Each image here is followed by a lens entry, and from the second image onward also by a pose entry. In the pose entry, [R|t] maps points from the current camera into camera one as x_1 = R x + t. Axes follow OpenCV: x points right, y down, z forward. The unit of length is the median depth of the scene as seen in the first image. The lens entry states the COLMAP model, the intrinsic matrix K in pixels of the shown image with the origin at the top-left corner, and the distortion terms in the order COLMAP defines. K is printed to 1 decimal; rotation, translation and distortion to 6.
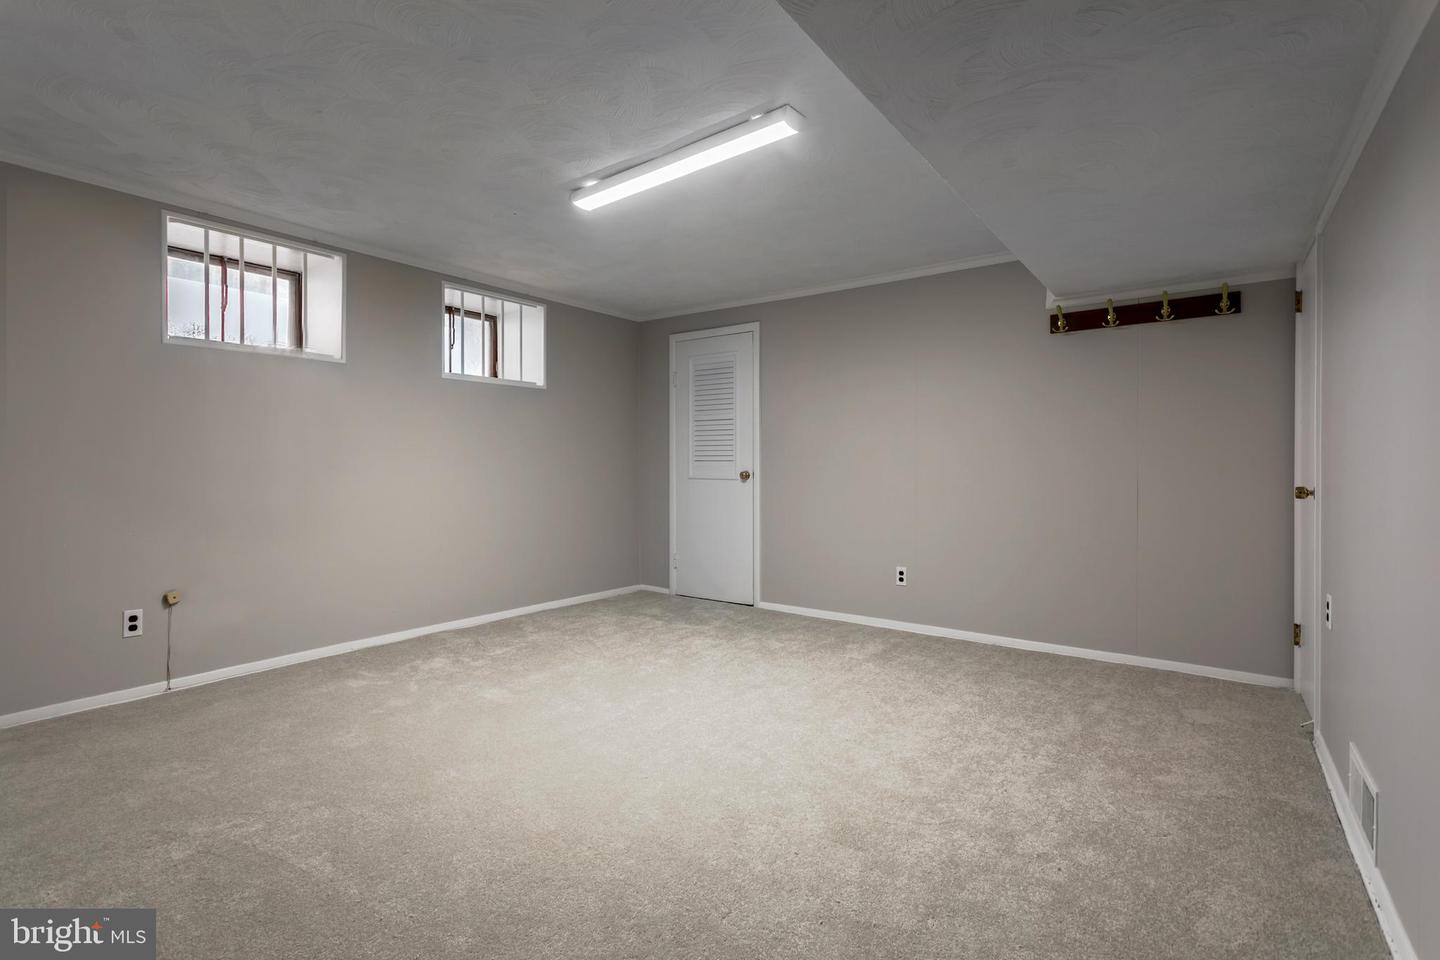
lens RADIAL K [[691.6, 0, 713.7], [0, 691.6, 459.1], [0, 0, 1]] dist [0.001642, 0.000293]
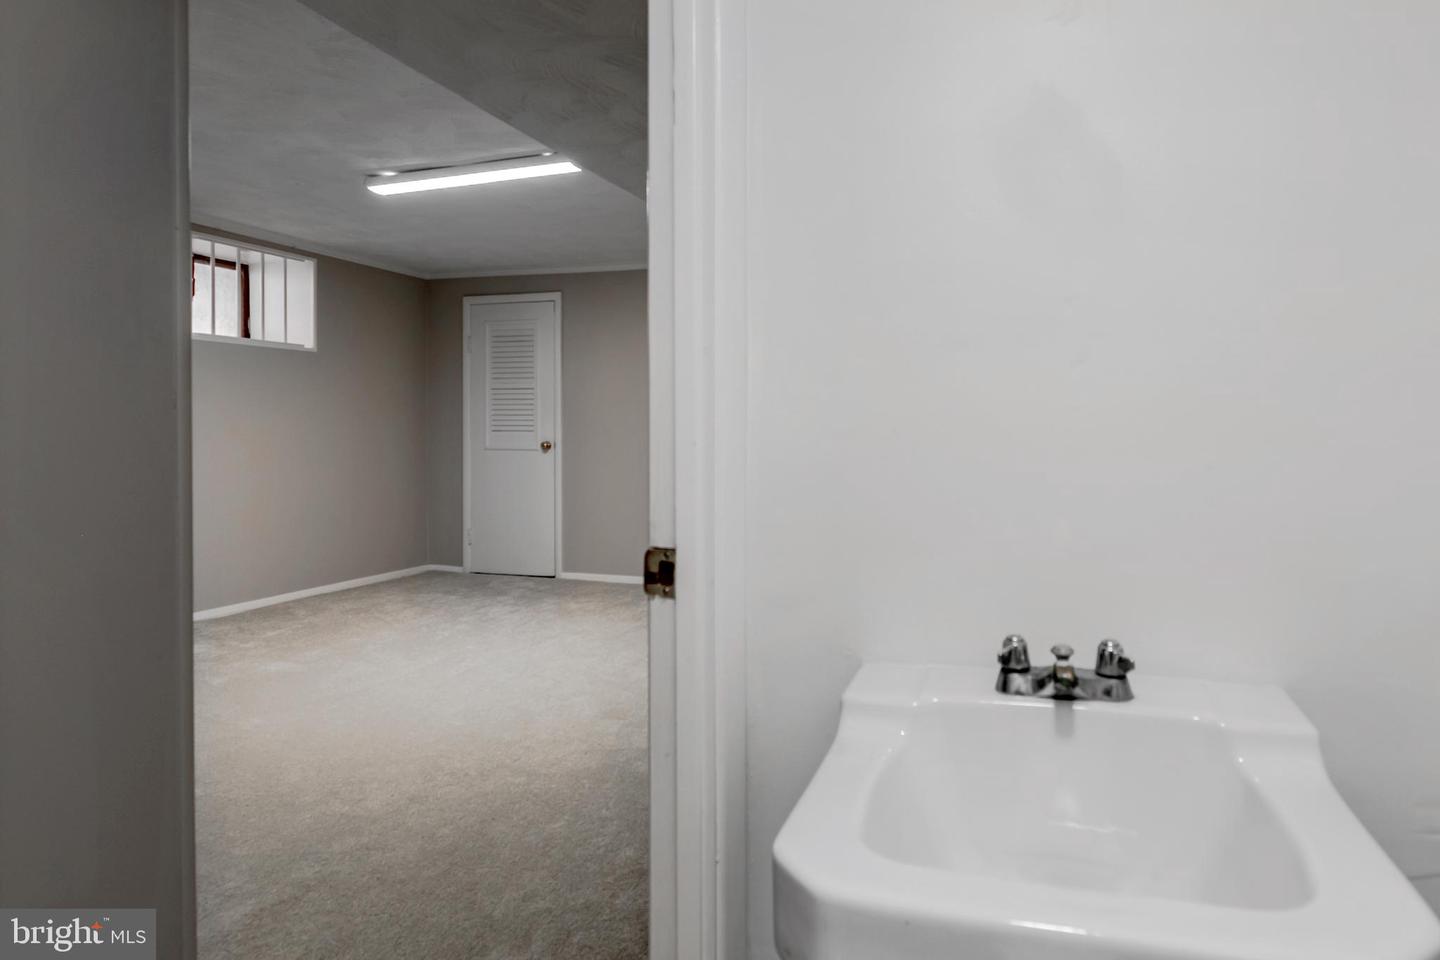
lens RADIAL K [[816.4, 0, 802.7], [0, 816.4, 432.4], [0, 0, 1]] dist [0.003388, 0.001122]
pose [[0.943582, -0.000231, 0.331137, 0.004847], [-0.003513, 0.999937, 0.010707, -0.010034], [-0.331119, -0.011266, 0.943522, -0.236825]]
